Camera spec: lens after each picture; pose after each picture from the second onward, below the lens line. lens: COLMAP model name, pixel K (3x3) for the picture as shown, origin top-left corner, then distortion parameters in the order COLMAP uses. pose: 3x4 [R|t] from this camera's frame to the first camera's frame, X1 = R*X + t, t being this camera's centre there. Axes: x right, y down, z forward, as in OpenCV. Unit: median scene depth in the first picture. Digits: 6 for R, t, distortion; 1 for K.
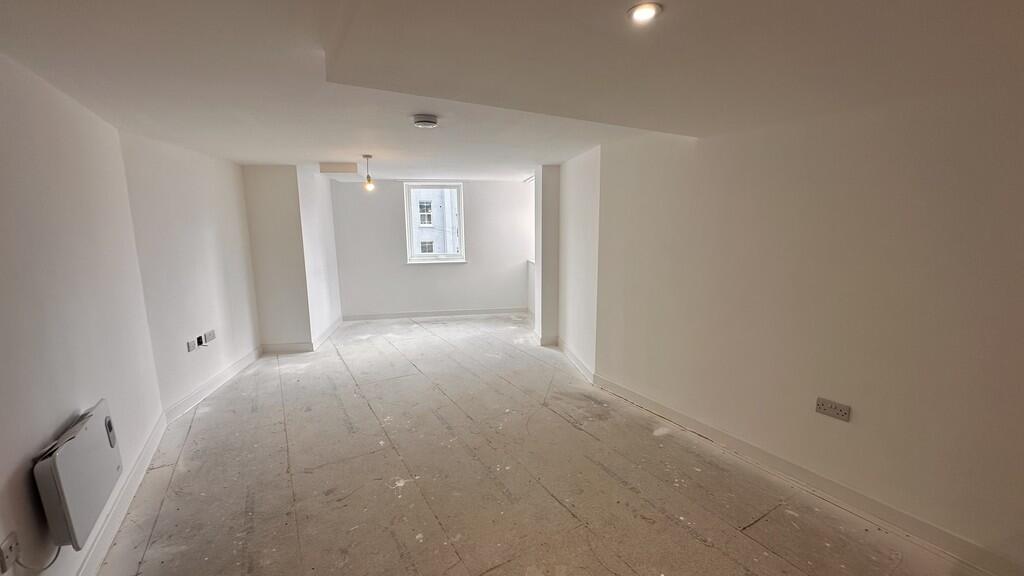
lens RADIAL K [[411.6, 0, 514.3], [0, 411.6, 289.7], [0, 0, 1]] dist [0.001318, -0.000280]
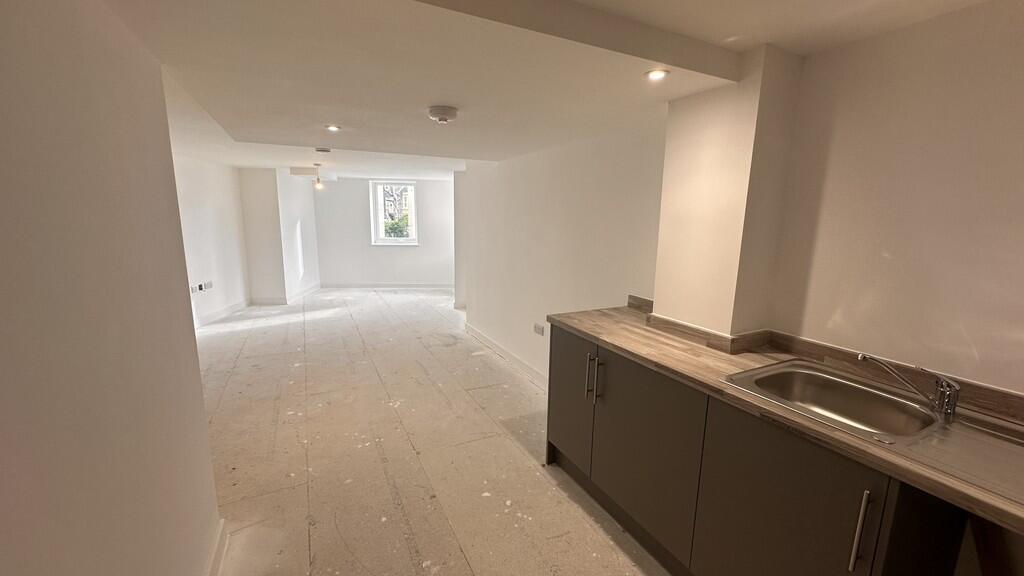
lens RADIAL K [[411.6, 0, 513.2], [0, 411.6, 290.2], [0, 0, 1]] dist [0.001318, -0.000280]
pose [[0.996695, 0.038242, -0.071669, 0.379729], [-0.036919, 0.999124, 0.019697, 0.049567], [0.072360, -0.016986, 0.997234, -0.329164]]
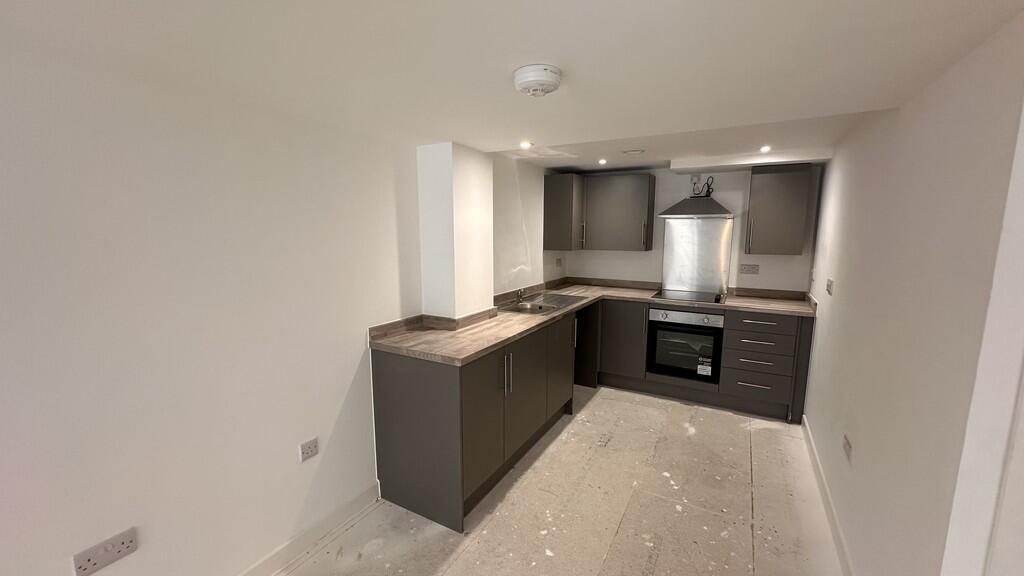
lens RADIAL K [[411.6, 0, 514.8], [0, 411.6, 293.1], [0, 0, 1]] dist [0.001318, -0.000280]
pose [[-0.493357, -0.123765, 0.860977, -0.255645], [0.147113, 0.963693, 0.222829, -0.138145], [-0.857296, 0.236596, -0.457238, 0.752678]]
